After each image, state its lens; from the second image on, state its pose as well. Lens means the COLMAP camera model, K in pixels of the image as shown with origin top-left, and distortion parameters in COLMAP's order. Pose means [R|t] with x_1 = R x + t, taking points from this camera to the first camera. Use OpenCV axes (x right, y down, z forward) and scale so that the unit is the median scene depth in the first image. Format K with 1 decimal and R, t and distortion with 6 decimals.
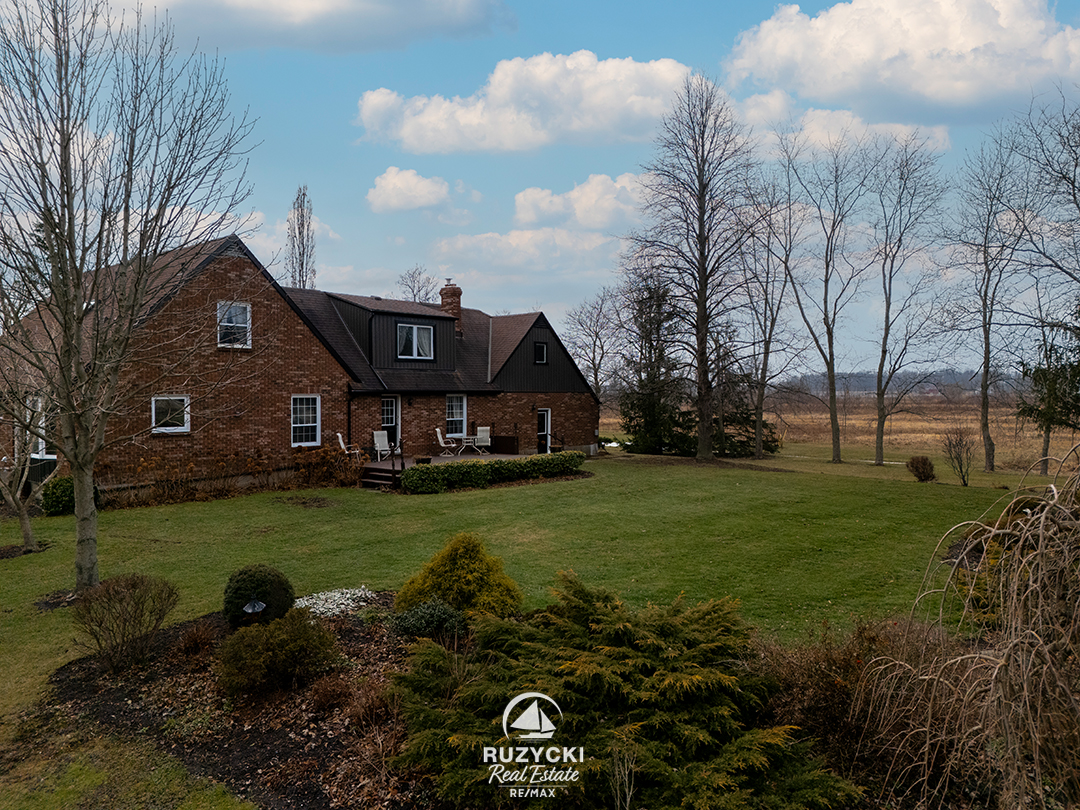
lens RADIAL K [[787.6, 0, 540.0], [0, 787.6, 405.0], [0, 0, 1]] dist [0.105991, -0.118892]
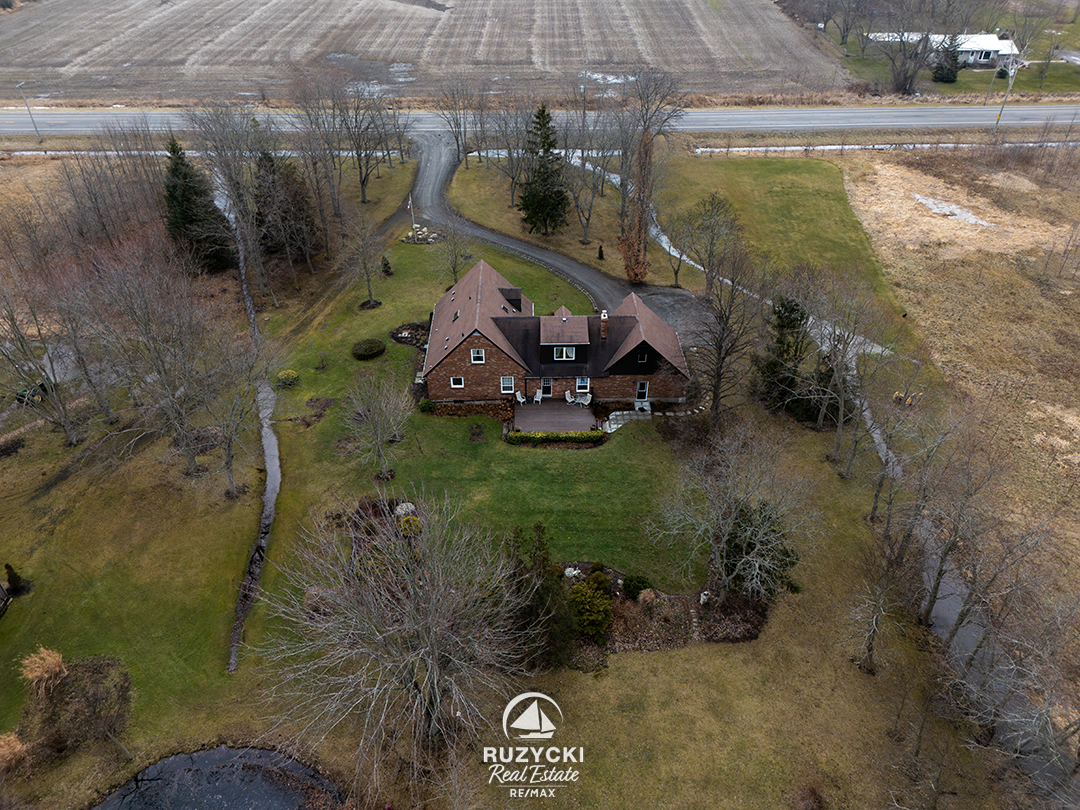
lens RADIAL K [[787.6, 0, 540.0], [0, 787.6, 405.0], [0, 0, 1]] dist [0.105991, -0.118892]
pose [[0.690457, 0.433338, -0.579213, 1.239750], [-0.015916, 0.809617, 0.586742, -1.368623], [0.723199, -0.395902, 0.565902, -0.399952]]
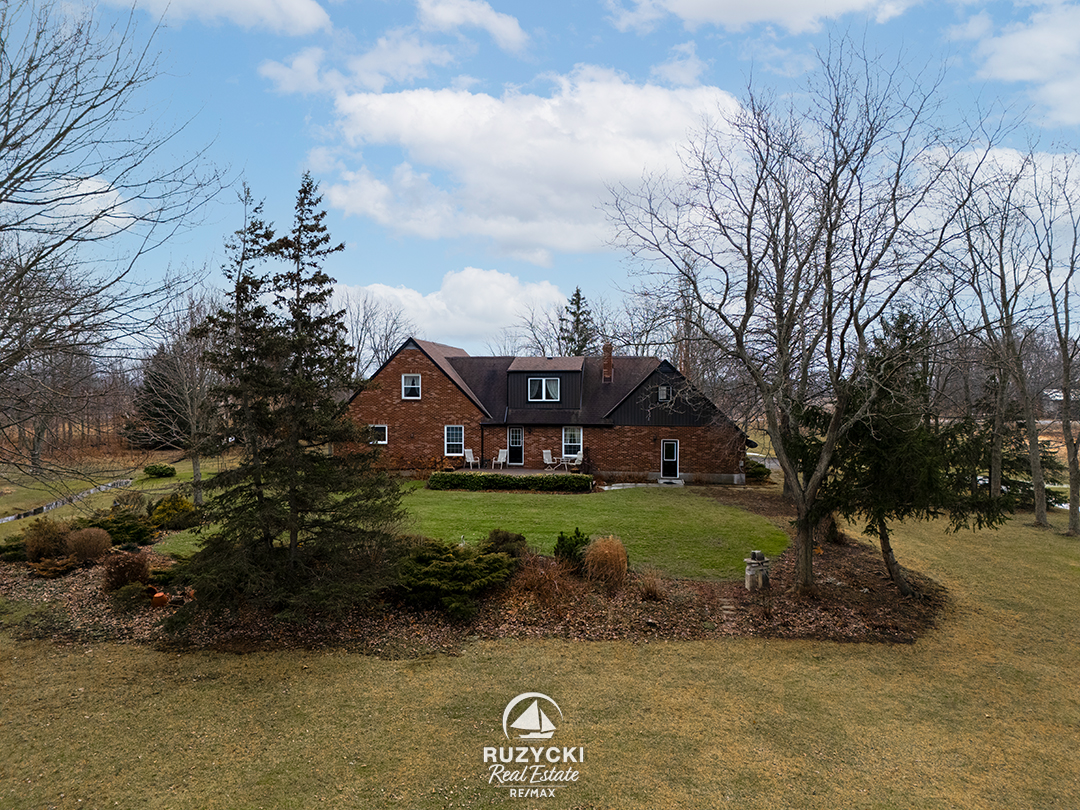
lens RADIAL K [[787.6, 0, 540.0], [0, 787.6, 405.0], [0, 0, 1]] dist [0.105991, -0.118892]
pose [[0.575972, 0.019594, -0.817234, 1.099860], [-0.017474, 0.999779, 0.011656, -0.073555], [0.817282, 0.007567, 0.576188, 0.173970]]
